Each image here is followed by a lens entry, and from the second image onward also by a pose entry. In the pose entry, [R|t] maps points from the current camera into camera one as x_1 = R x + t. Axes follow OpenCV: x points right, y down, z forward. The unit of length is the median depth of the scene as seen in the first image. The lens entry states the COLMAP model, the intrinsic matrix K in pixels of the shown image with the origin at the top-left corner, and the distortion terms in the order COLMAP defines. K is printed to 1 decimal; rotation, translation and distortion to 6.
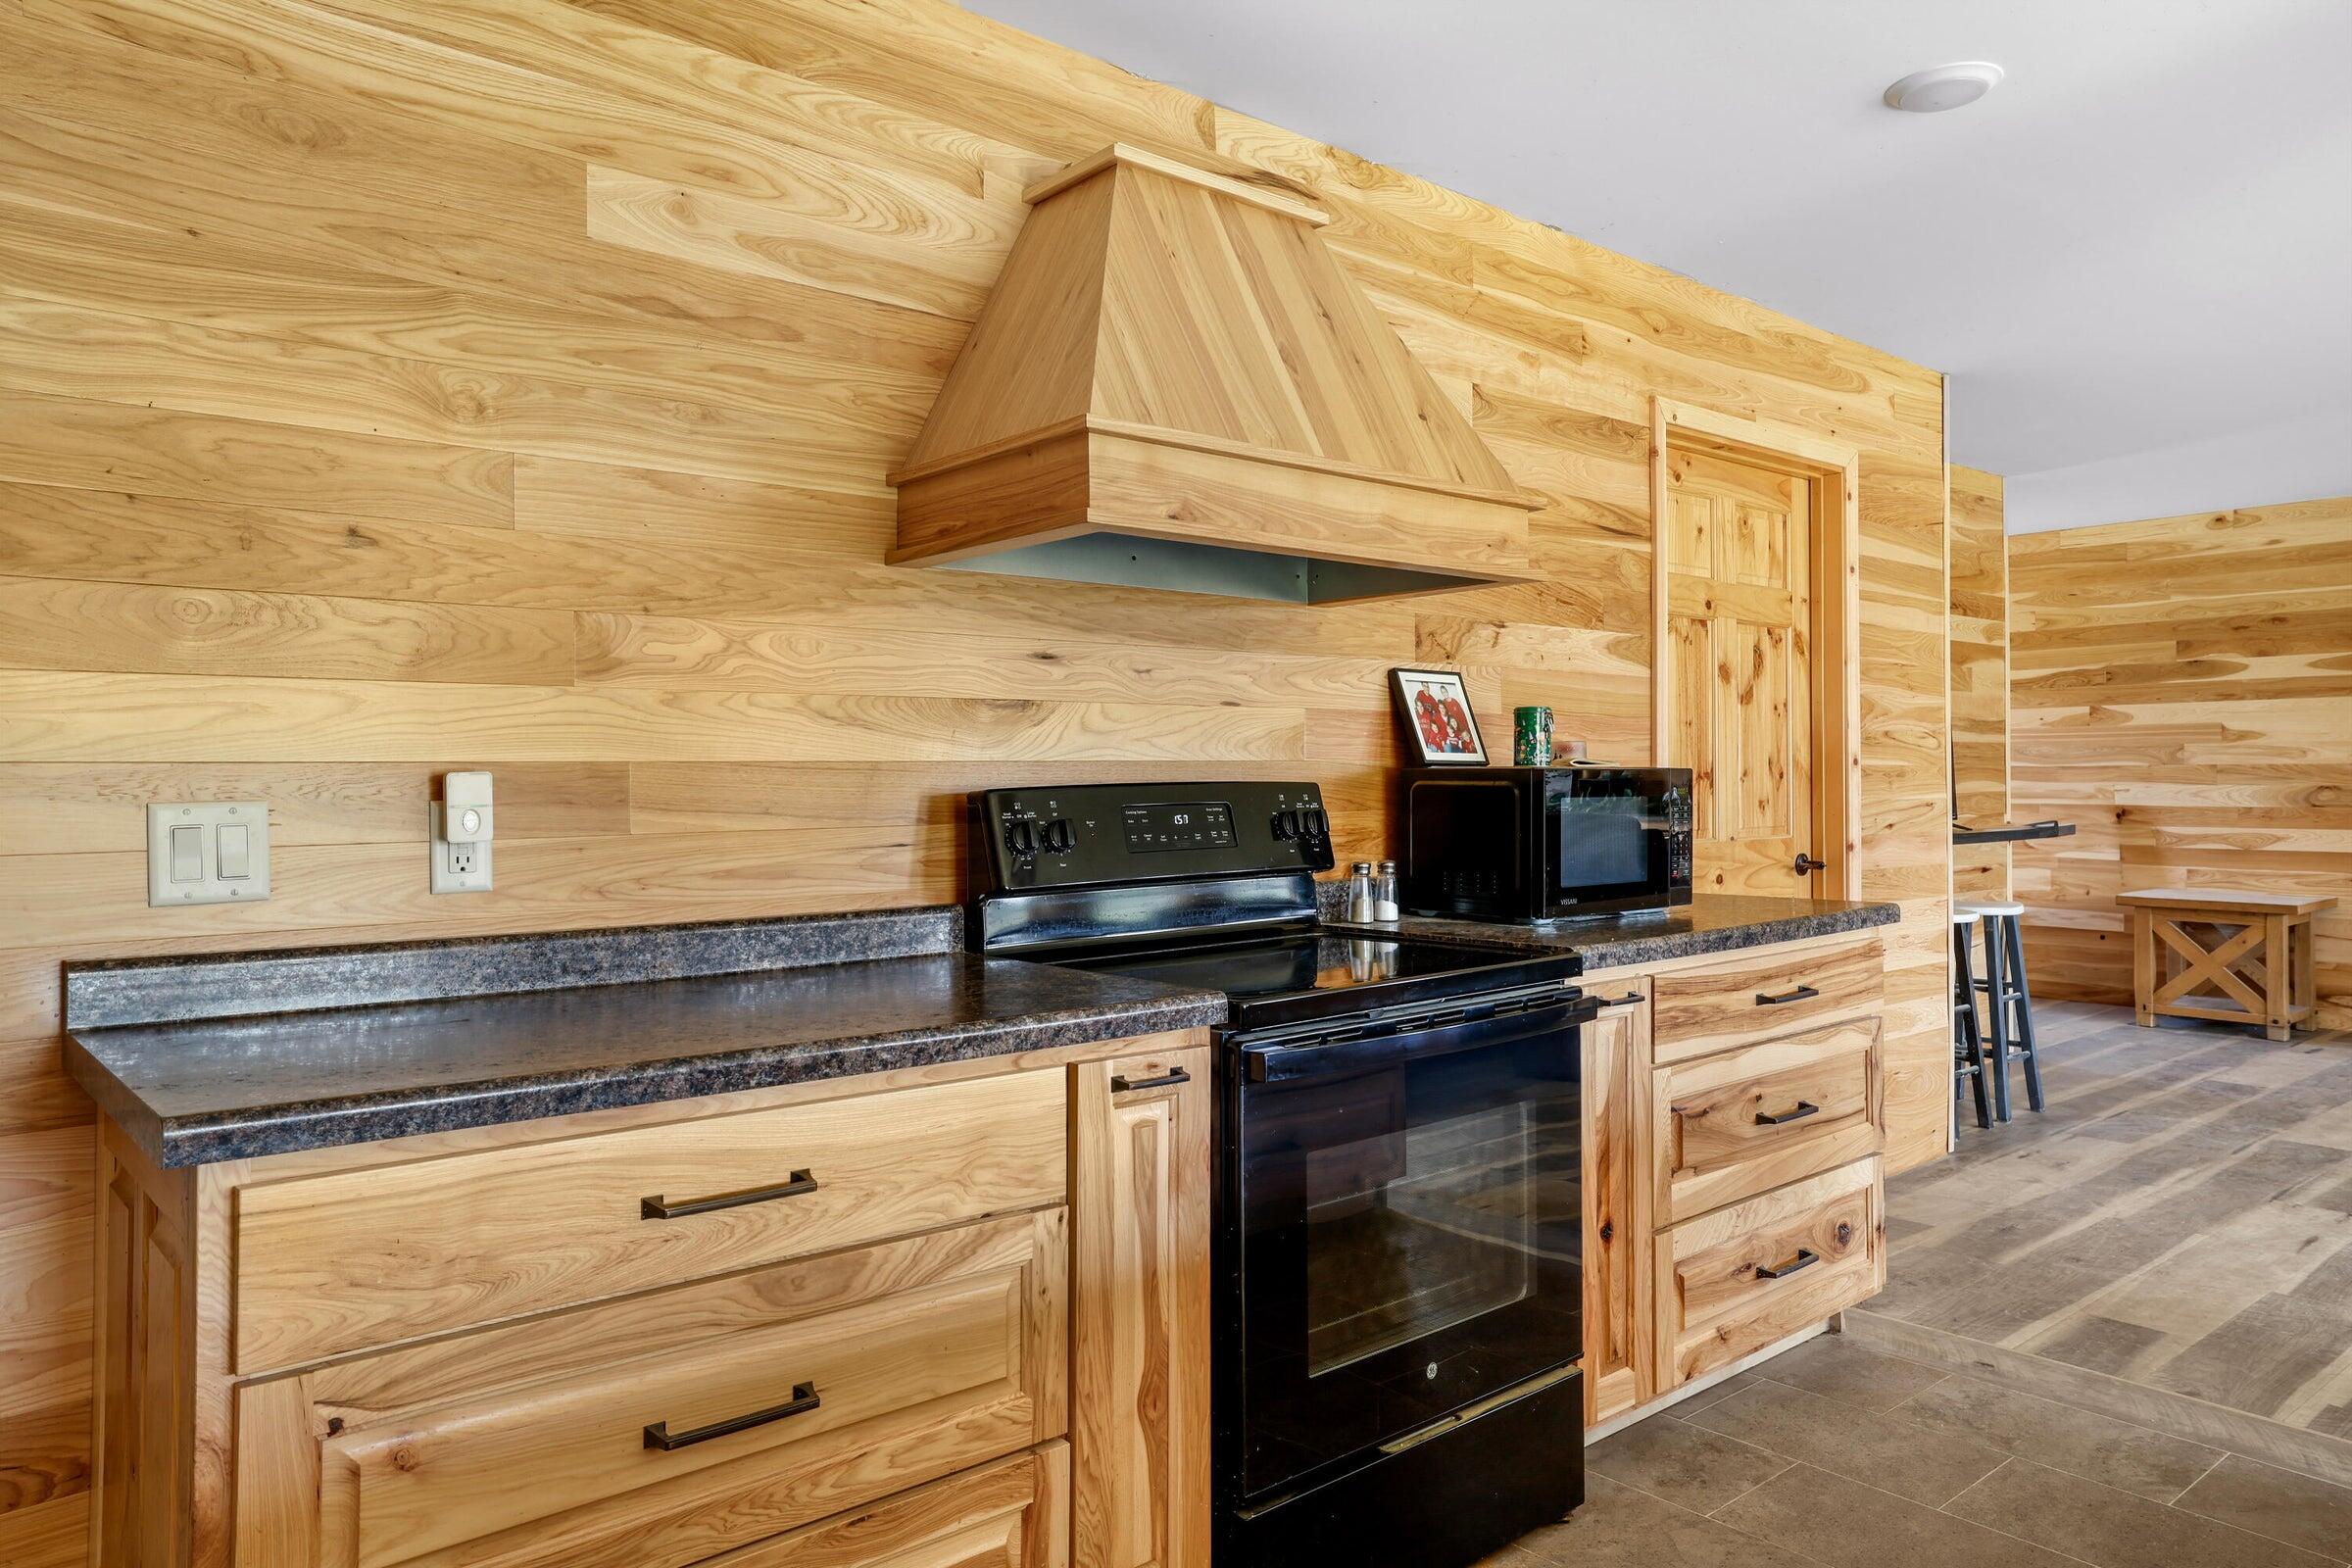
lens RADIAL K [[1558.4, 0, 1161.4], [0, 1558.4, 776.7], [0, 0, 1]] dist [-0.005156, 0.022011]
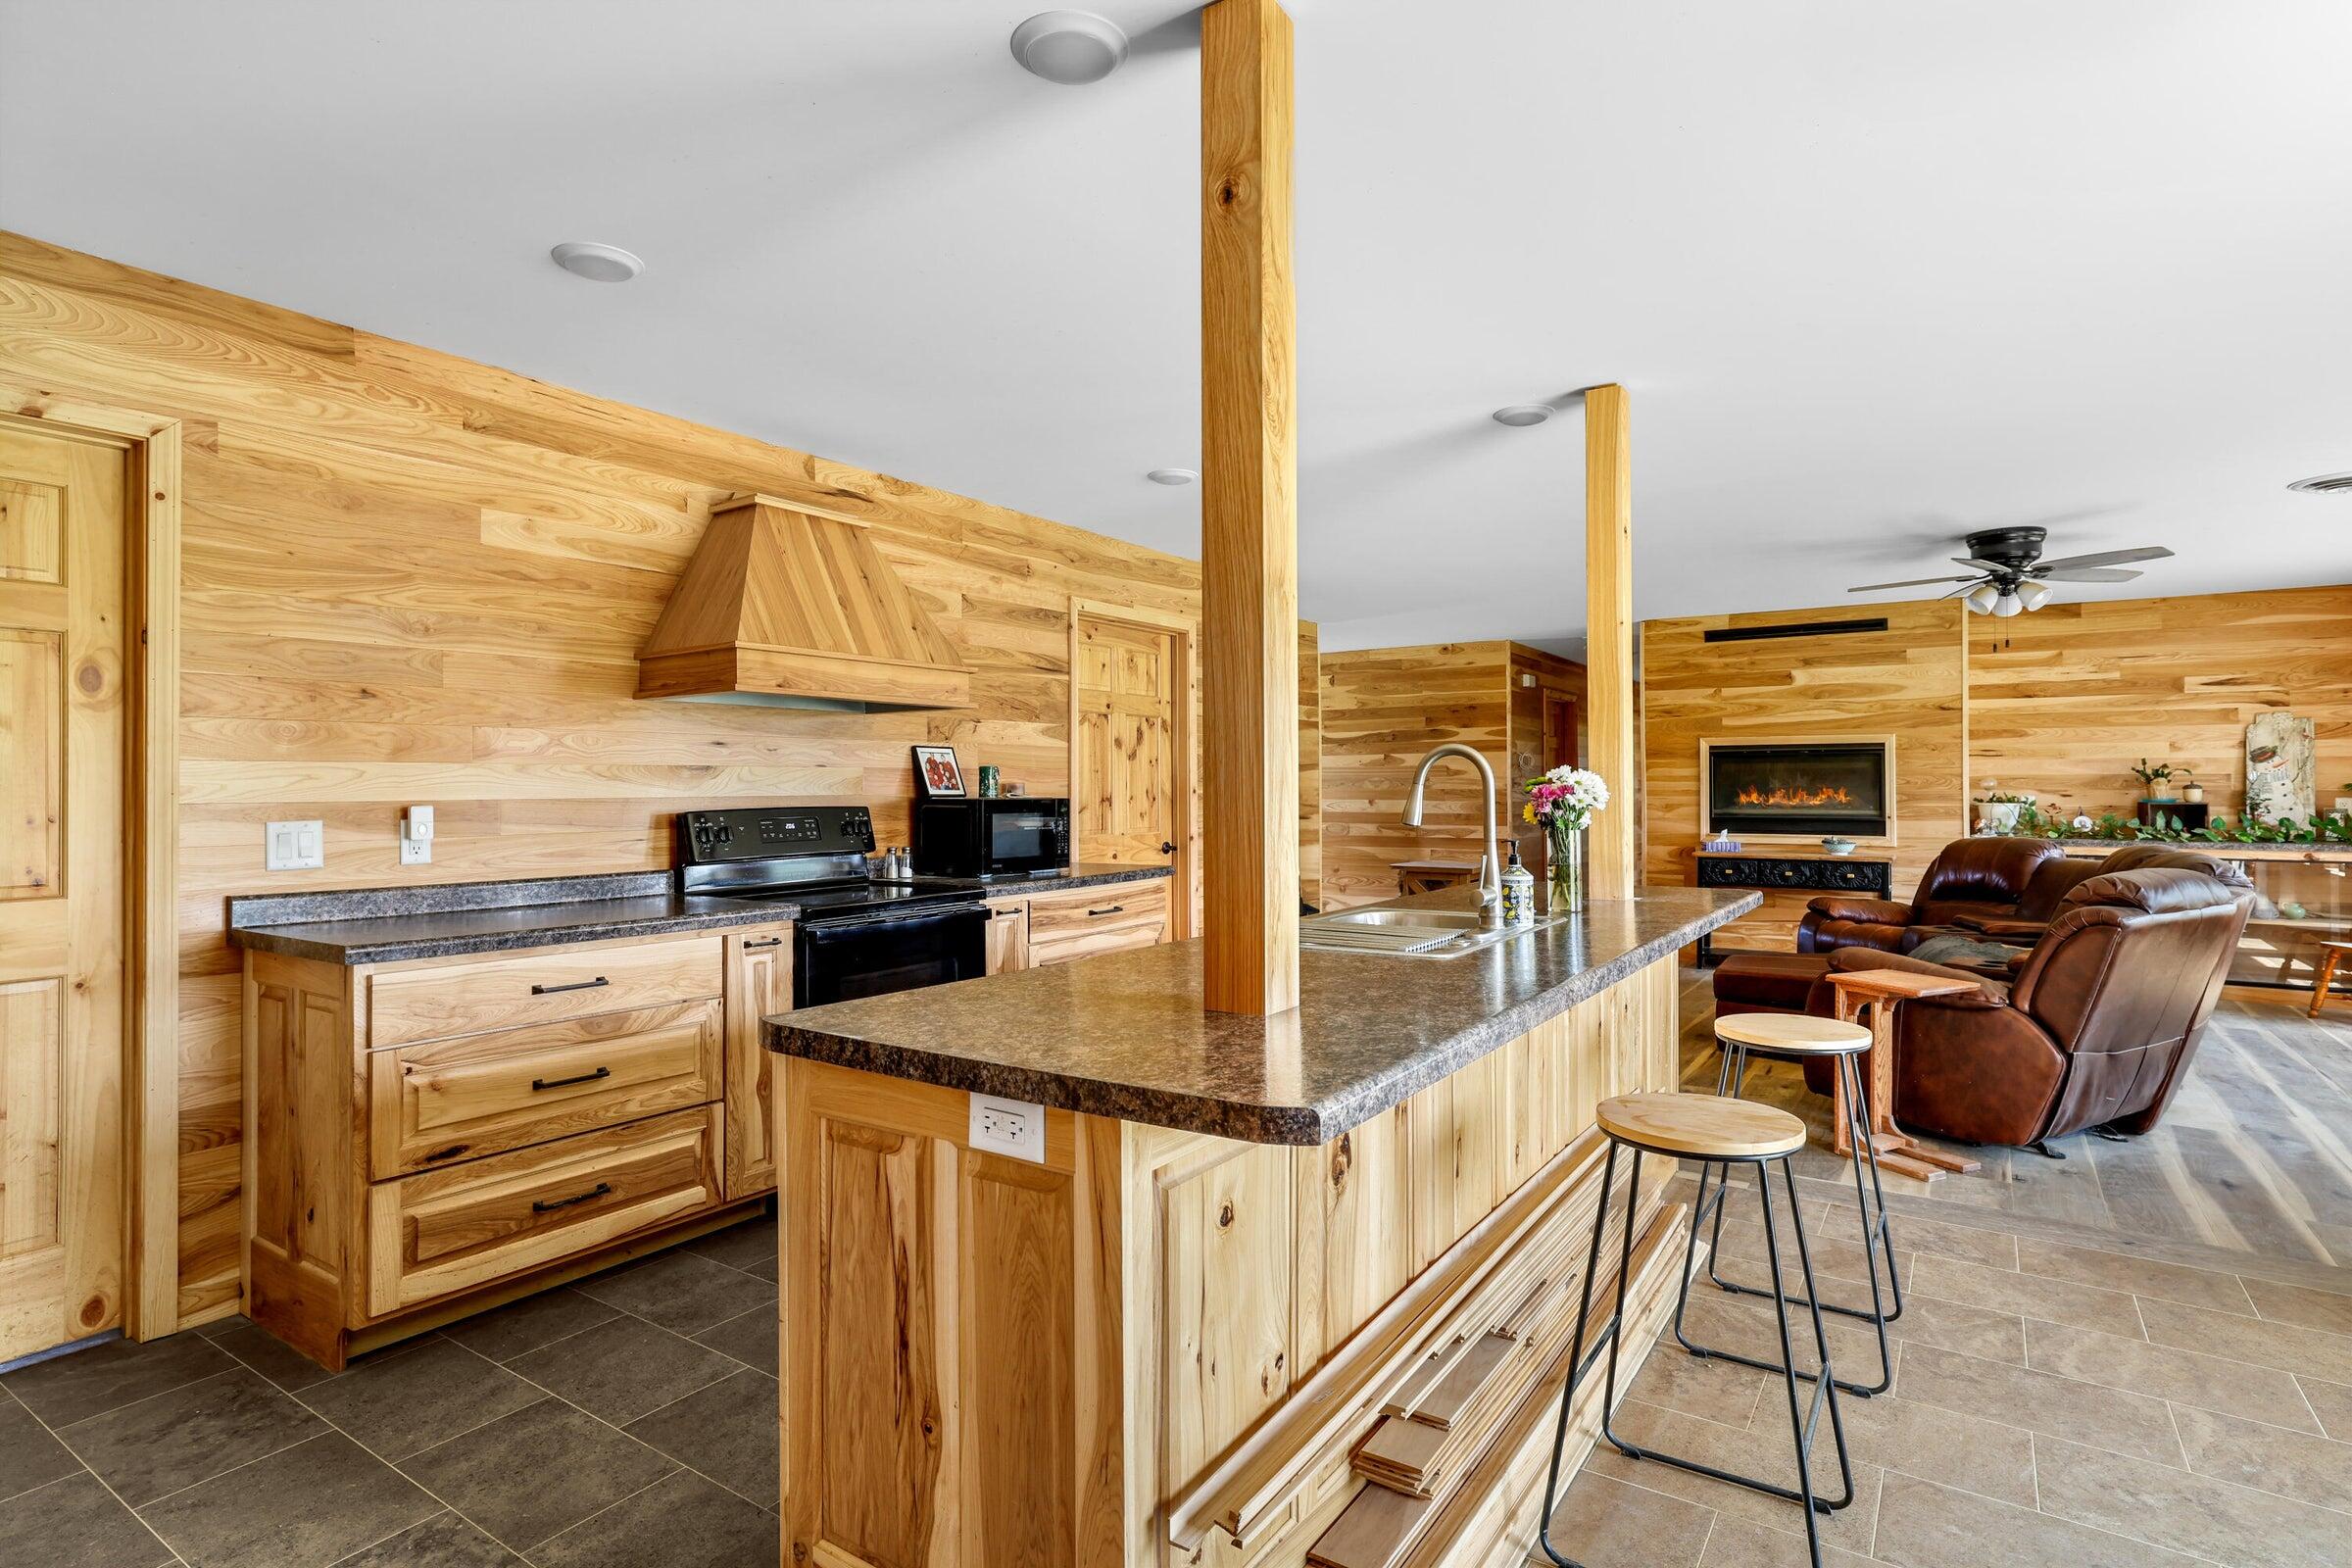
lens RADIAL K [[1204.8, 0, 1164.9], [0, 1204.8, 775.8], [0, 0, 1]] dist [-0.020555, 0.007255]
pose [[0.965032, 0.004479, 0.262094, 0.080180], [-0.001551, 0.999934, -0.011379, -0.022442], [-0.262127, 0.010575, 0.964975, -0.681791]]
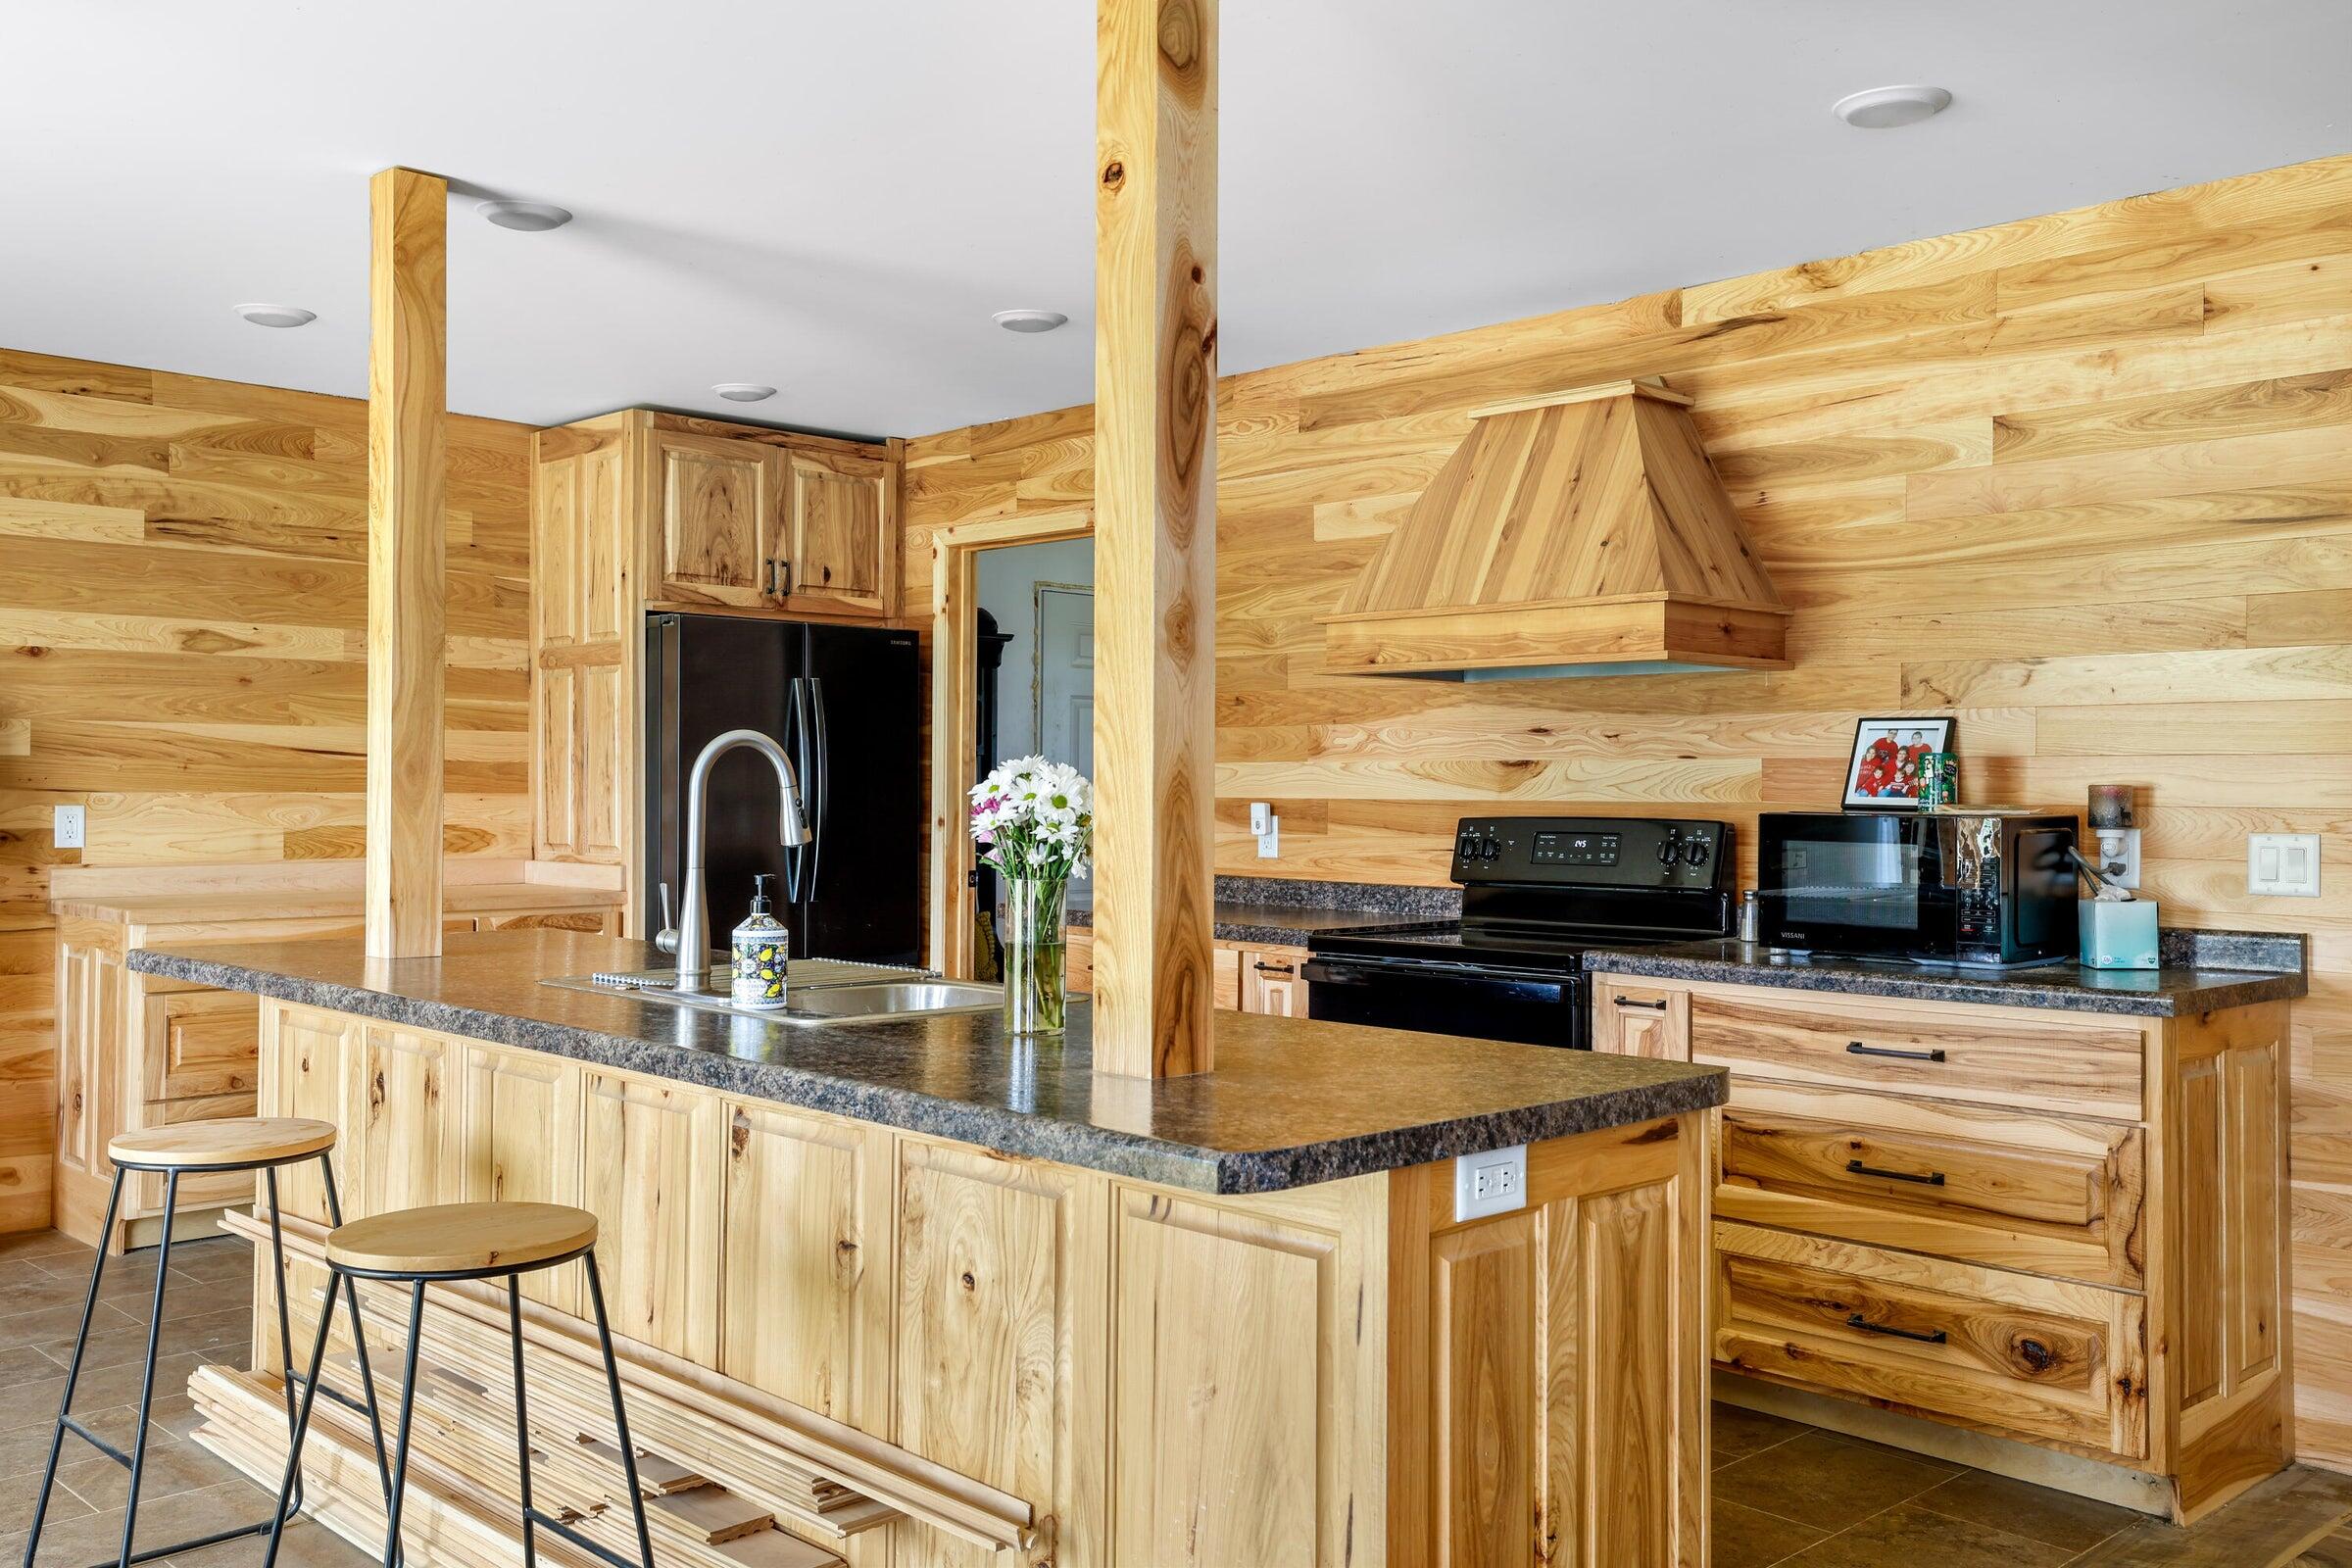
lens RADIAL K [[2091.5, 0, 1178.5], [0, 2091.5, 767.7], [0, 0, 1]] dist [0.039652, 0.006520]
pose [[0.059894, -0.000298, -0.998205, 2.138996], [-0.006082, 0.999981, -0.000663, -0.042662], [0.998186, 0.006111, 0.059891, 0.599822]]
